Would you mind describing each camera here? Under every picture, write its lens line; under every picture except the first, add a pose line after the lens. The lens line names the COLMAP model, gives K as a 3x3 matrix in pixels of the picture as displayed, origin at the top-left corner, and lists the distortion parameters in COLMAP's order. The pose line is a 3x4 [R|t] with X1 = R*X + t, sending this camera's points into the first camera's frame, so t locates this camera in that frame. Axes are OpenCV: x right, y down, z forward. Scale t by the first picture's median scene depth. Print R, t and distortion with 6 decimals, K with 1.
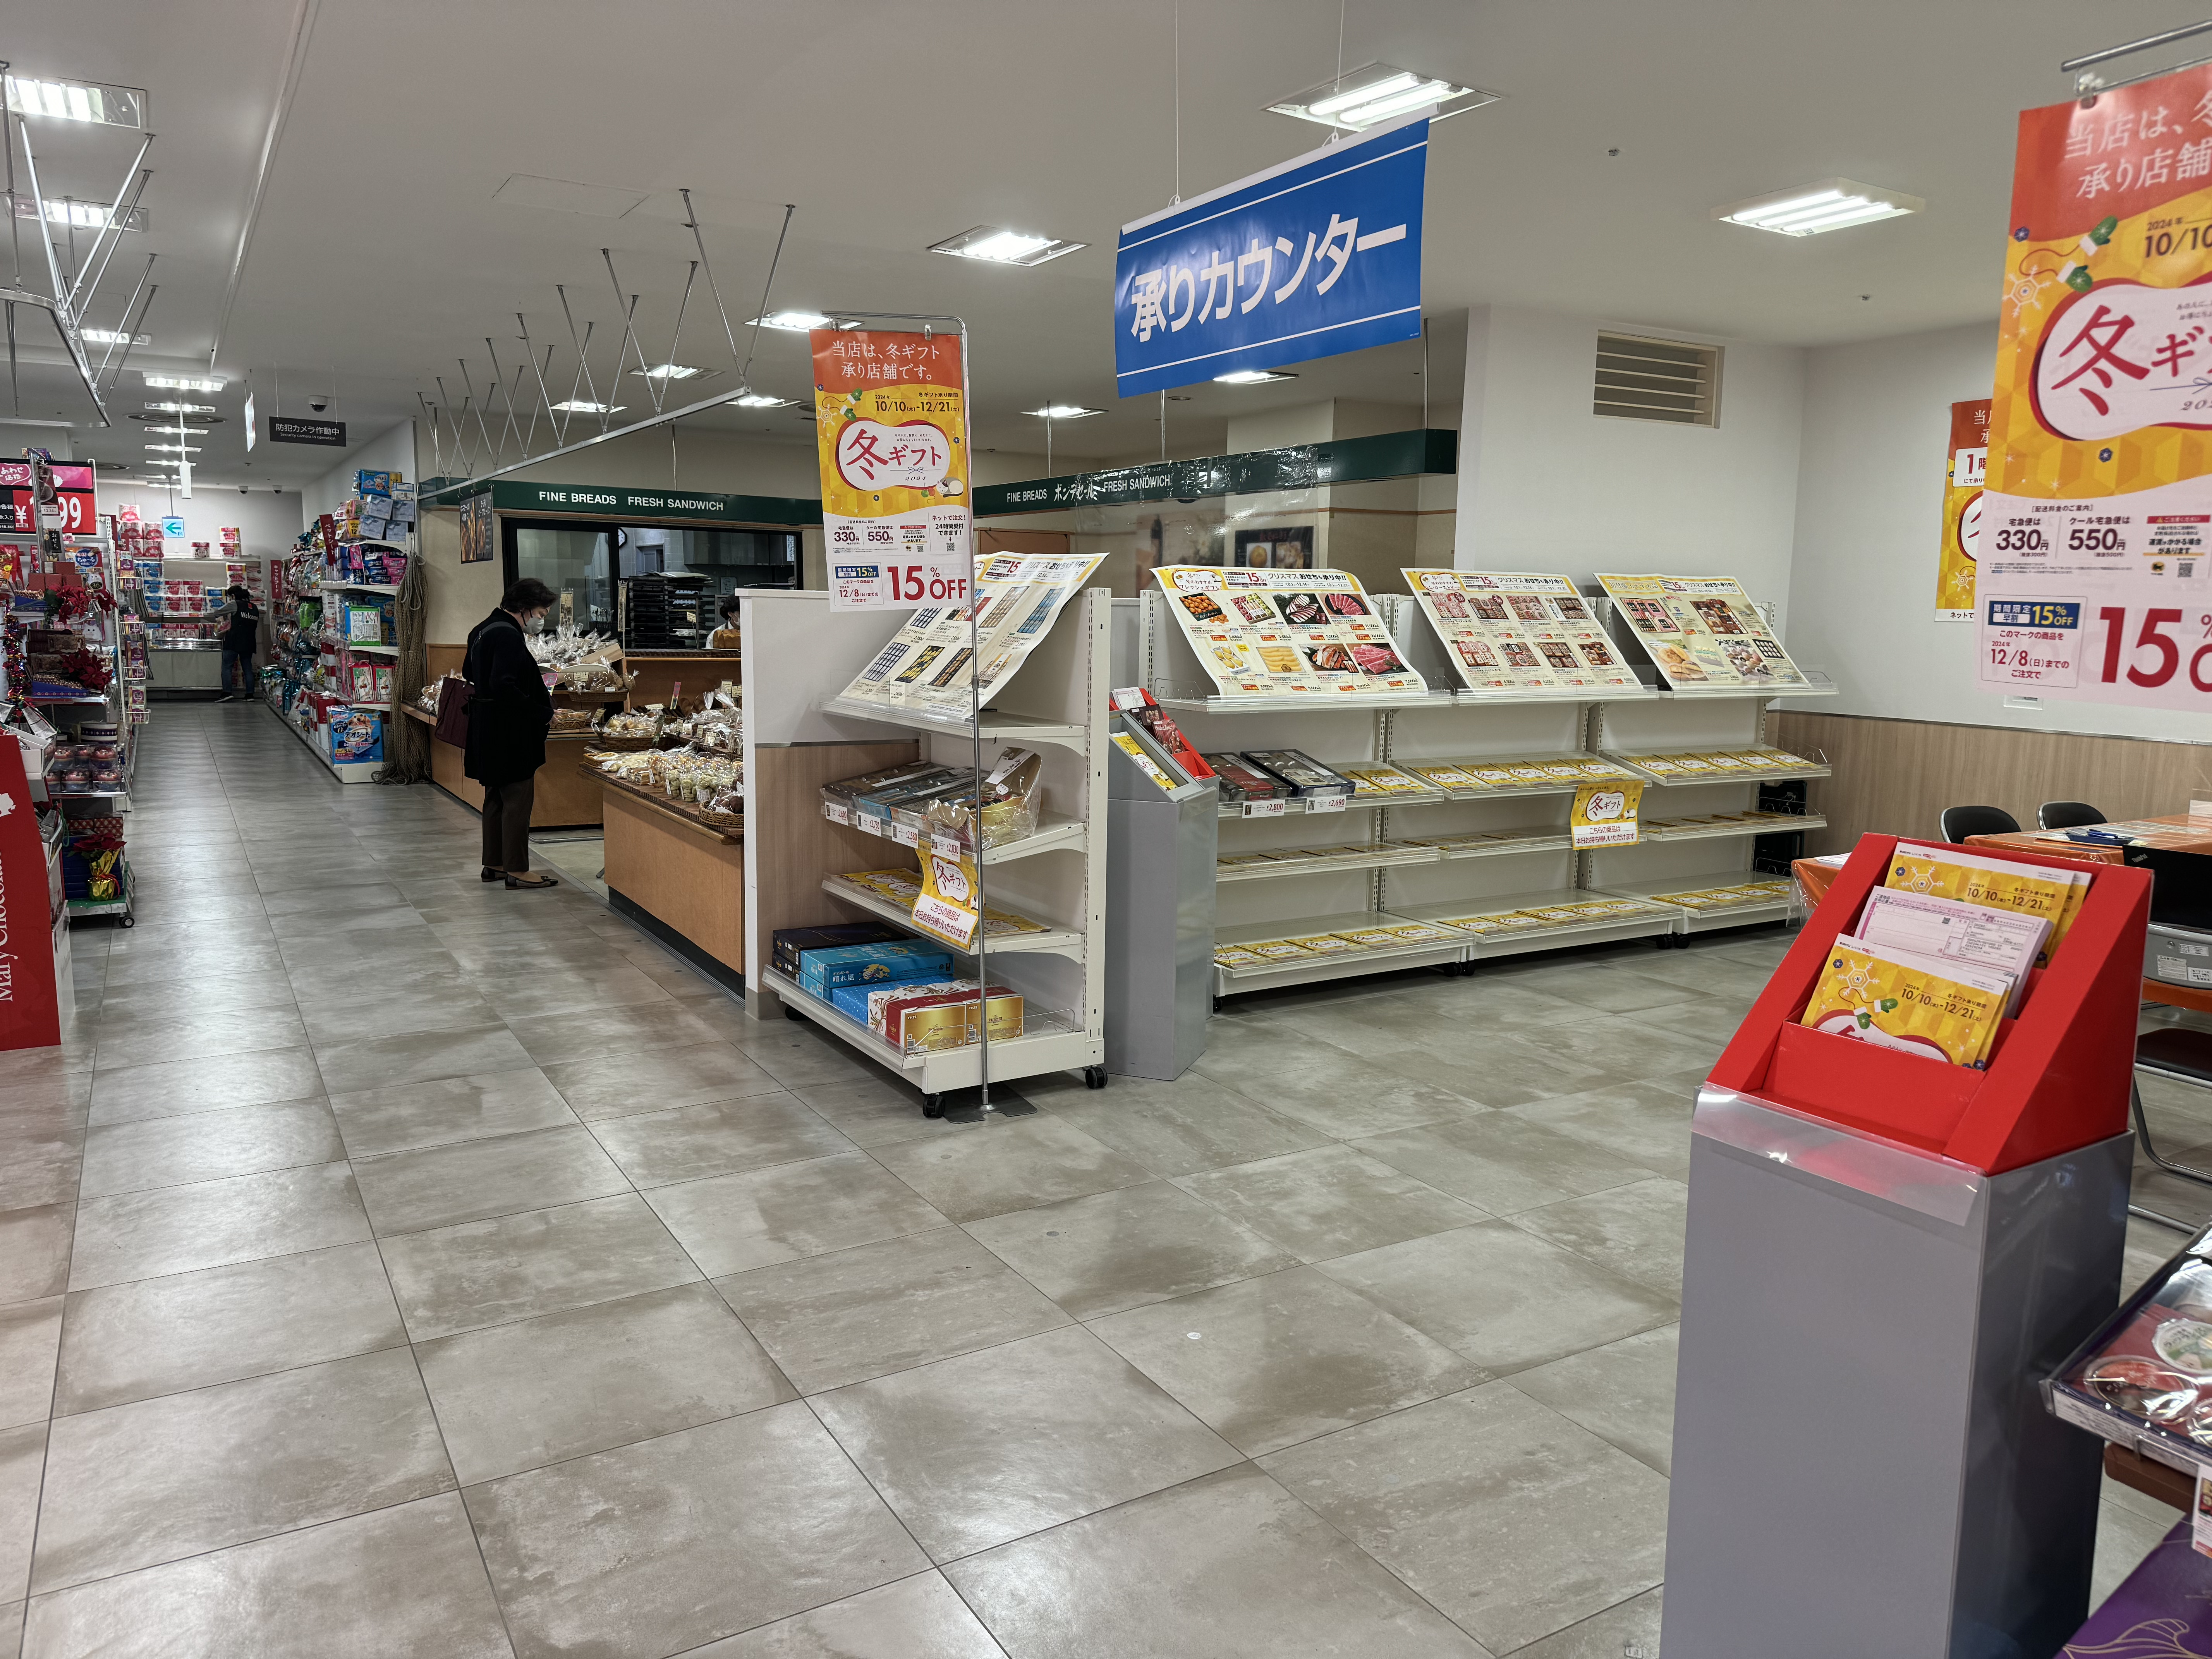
lens RADIAL K [[1538.5, 0, 1122.6], [0, 1538.5, 817.9], [0, 0, 1]] dist [0.081256, -0.102470]
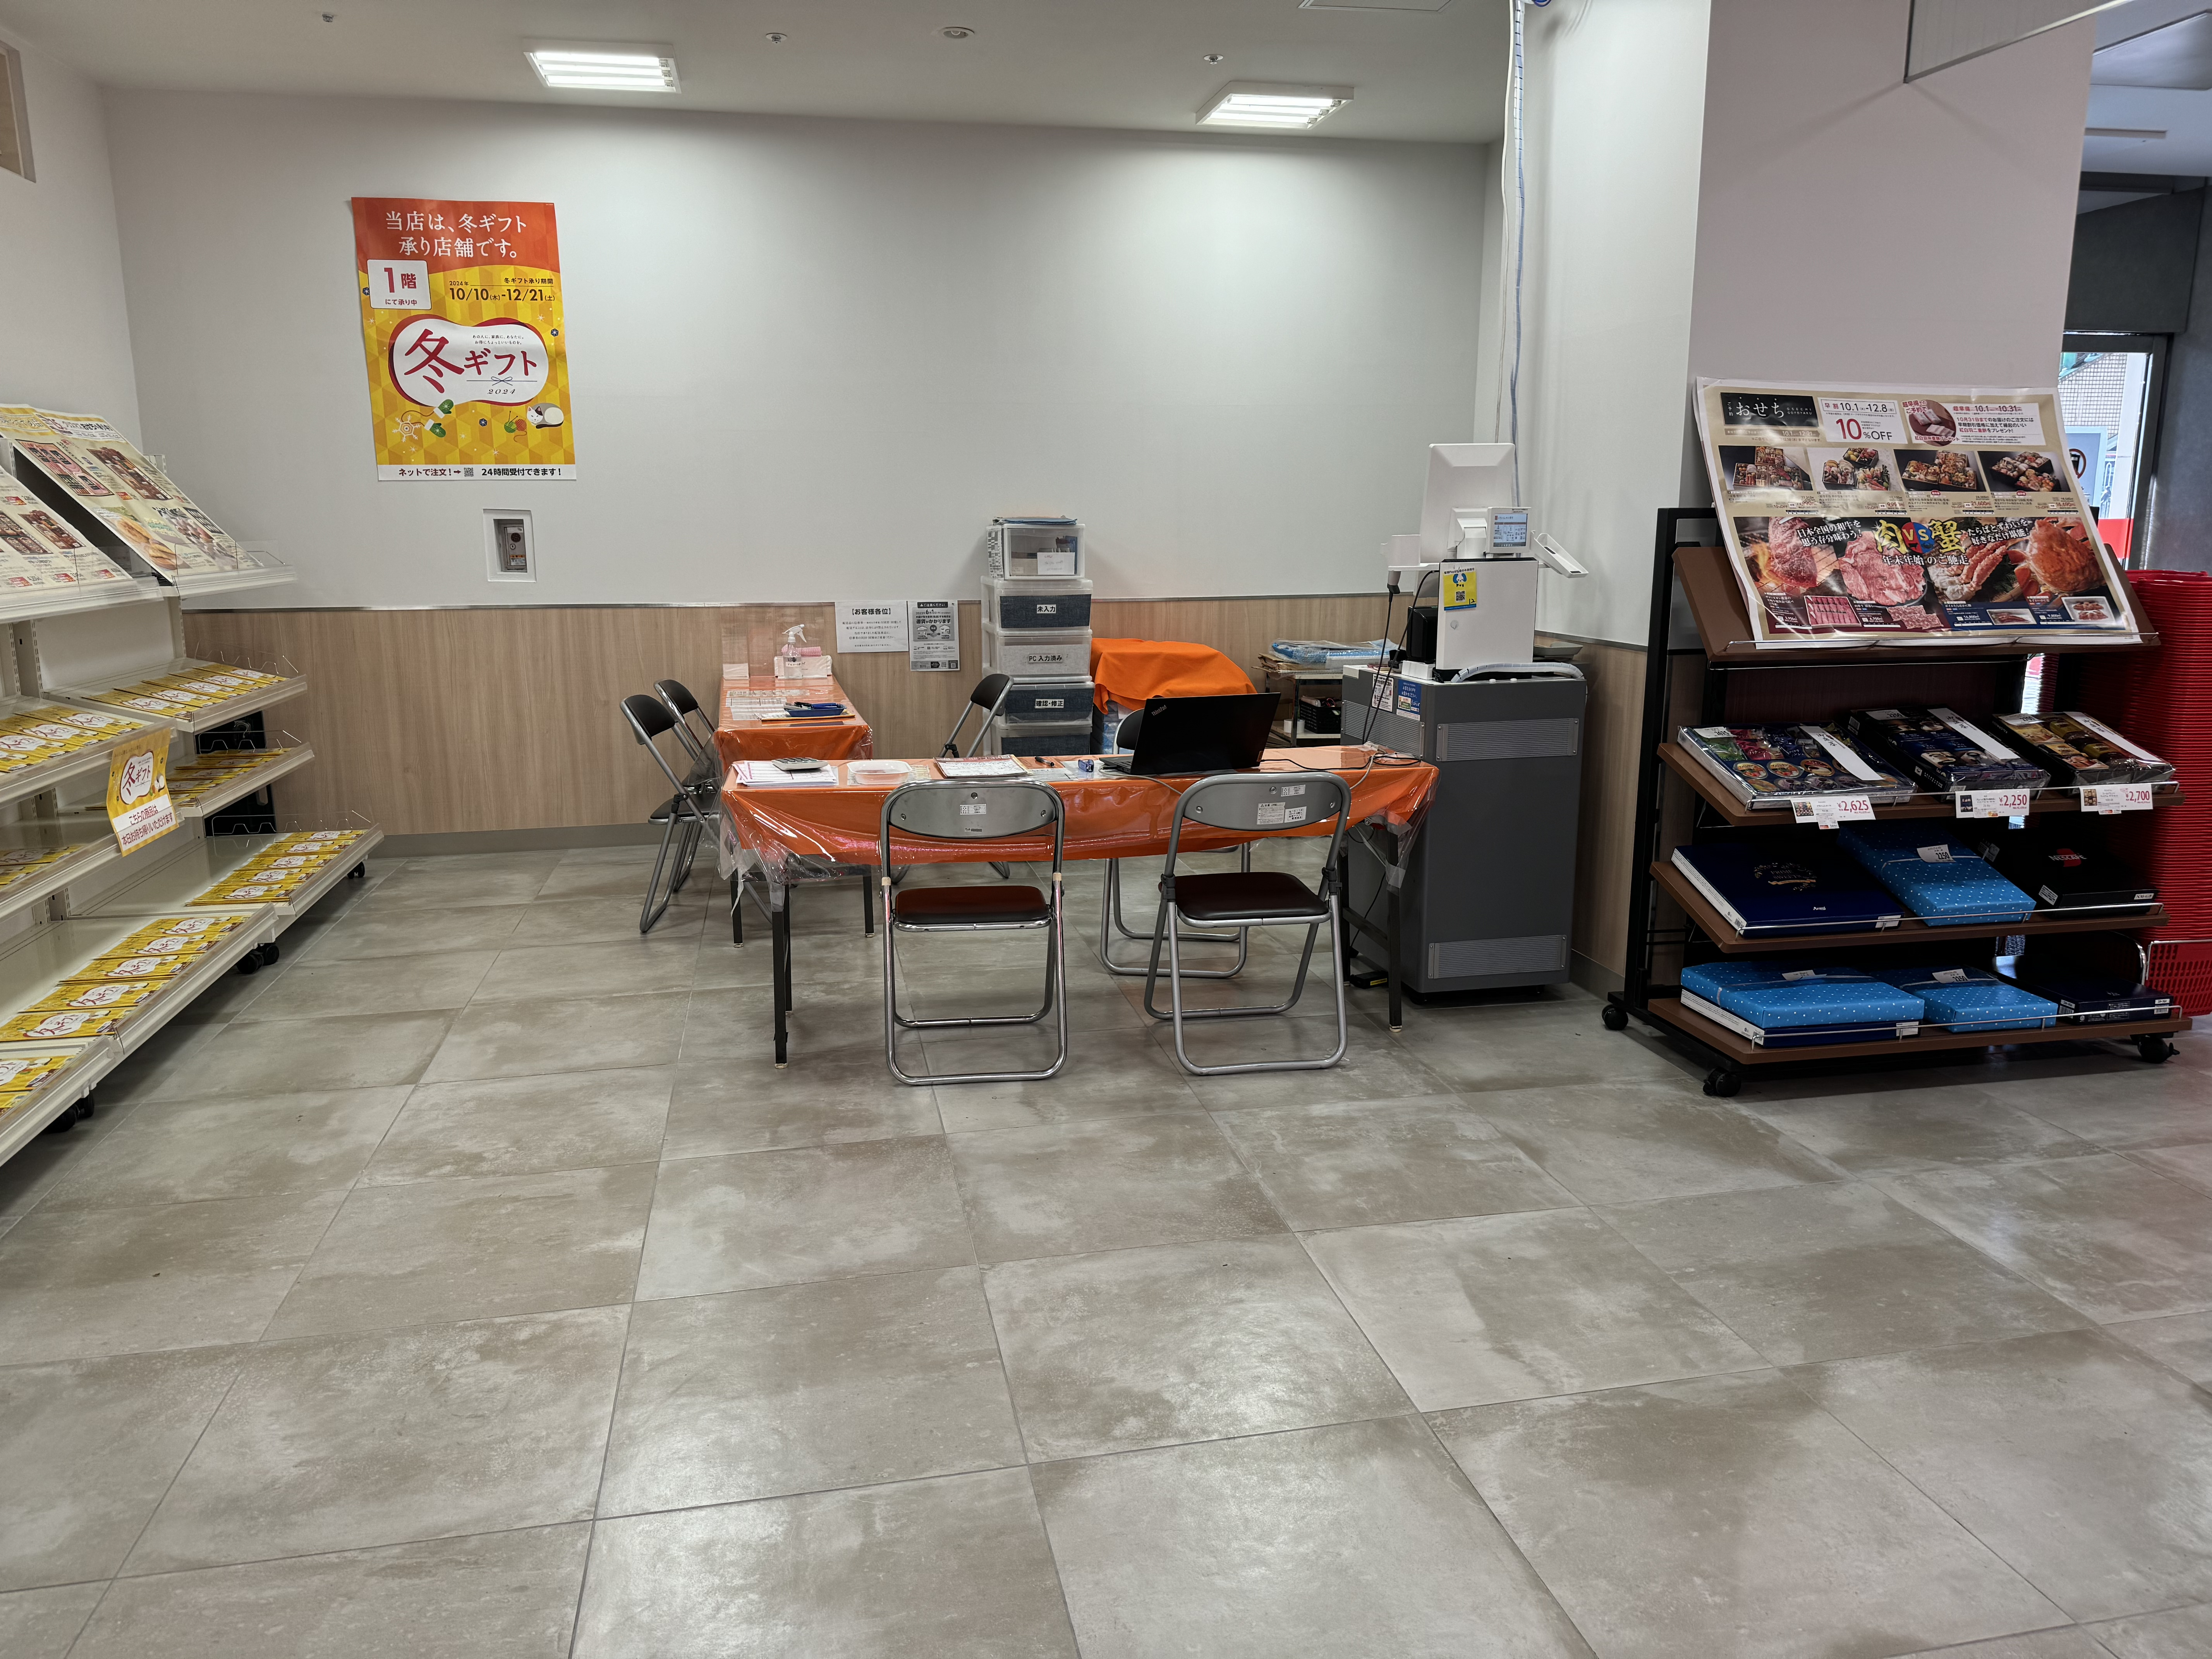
lens RADIAL K [[1538.5, 0, 1100.0], [0, 1538.5, 822.2], [0, 0, 1]] dist [0.081256, -0.102470]
pose [[0.340756, -0.203160, 0.917939, -0.192220], [0.139061, 0.976525, 0.164504, -0.056866], [-0.929810, 0.071594, 0.361008, 0.614000]]
